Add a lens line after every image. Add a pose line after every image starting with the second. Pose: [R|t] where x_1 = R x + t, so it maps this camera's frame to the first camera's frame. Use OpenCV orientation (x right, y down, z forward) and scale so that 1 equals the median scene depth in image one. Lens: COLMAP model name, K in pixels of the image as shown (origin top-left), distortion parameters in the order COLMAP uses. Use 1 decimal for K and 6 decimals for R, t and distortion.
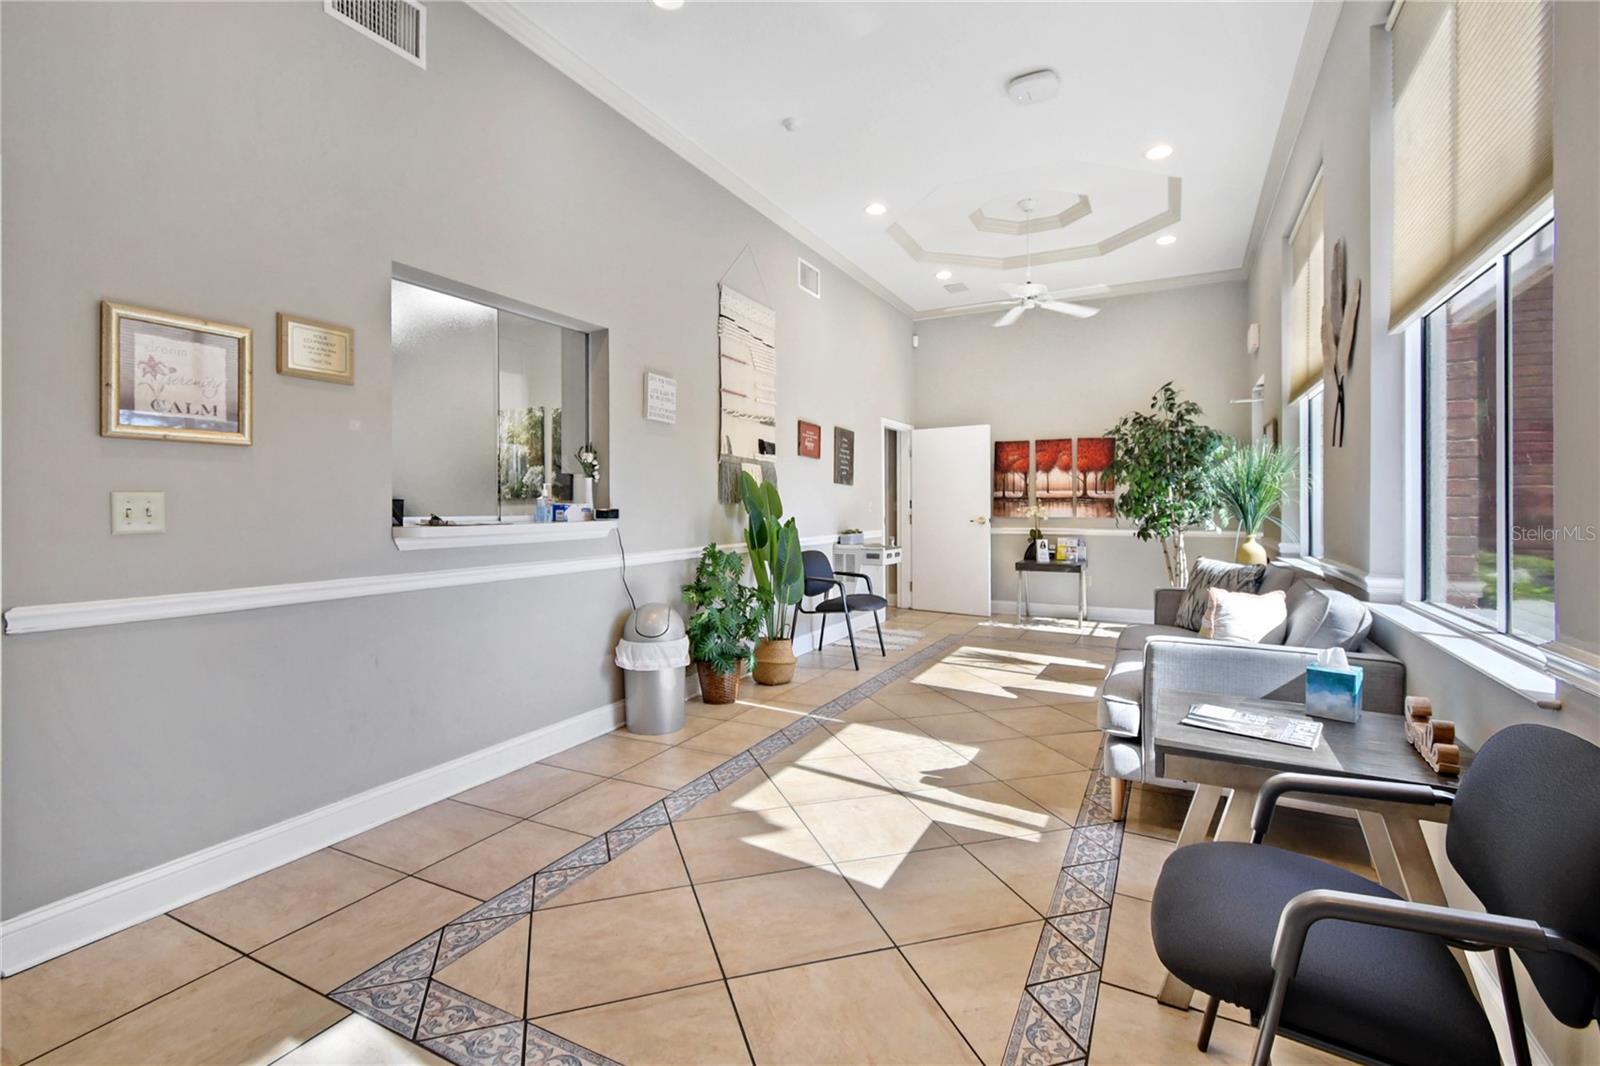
lens RADIAL K [[723.2, 0, 791.9], [0, 723.2, 501.1], [0, 0, 1]] dist [0.006886, -0.001360]
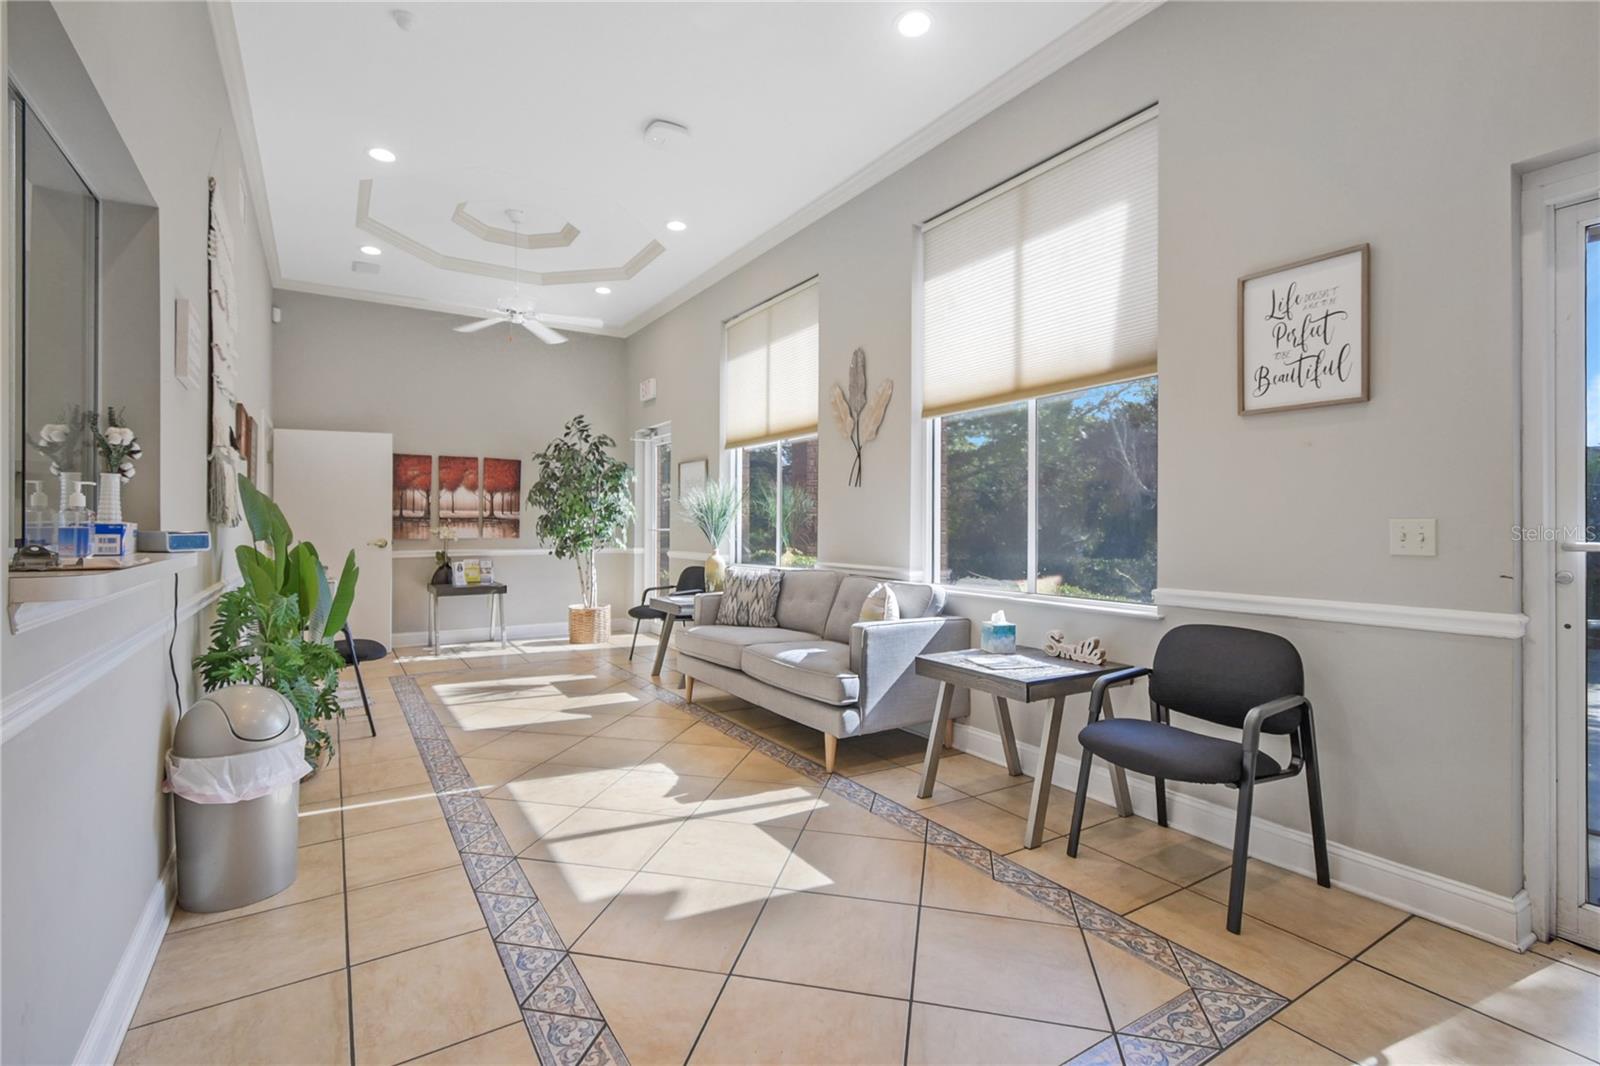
lens RADIAL K [[723.2, 0, 776.4], [0, 723.2, 518.4], [0, 0, 1]] dist [0.006886, -0.001360]
pose [[0.511875, 0.009174, 0.859011, -0.361928], [-0.005039, 0.999958, -0.007676, 0.001850], [-0.859045, -0.000399, 0.511899, 0.224071]]
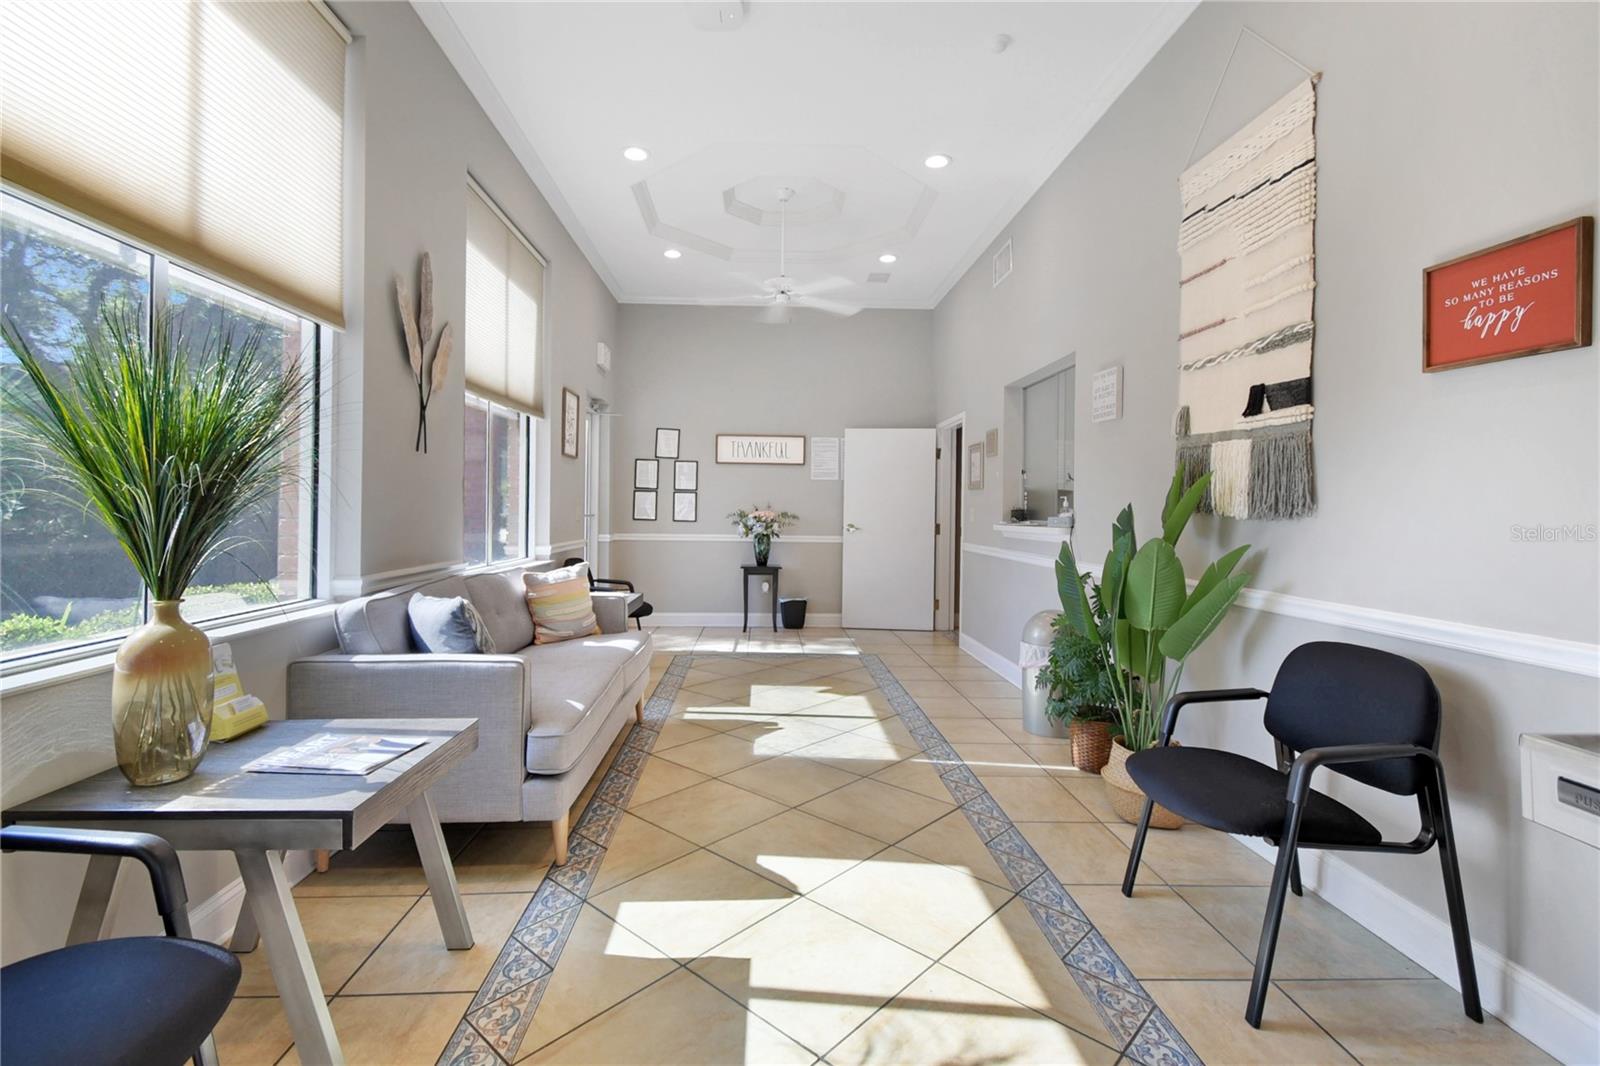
lens RADIAL K [[723.2, 0, 786.4], [0, 723.2, 519.1], [0, 0, 1]] dist [0.006886, -0.001360]
pose [[-0.866292, 0.000256, -0.499537, 0.484439], [-0.004459, 0.999956, 0.008245, 0.003644], [0.499517, 0.009370, -0.866253, 1.266870]]
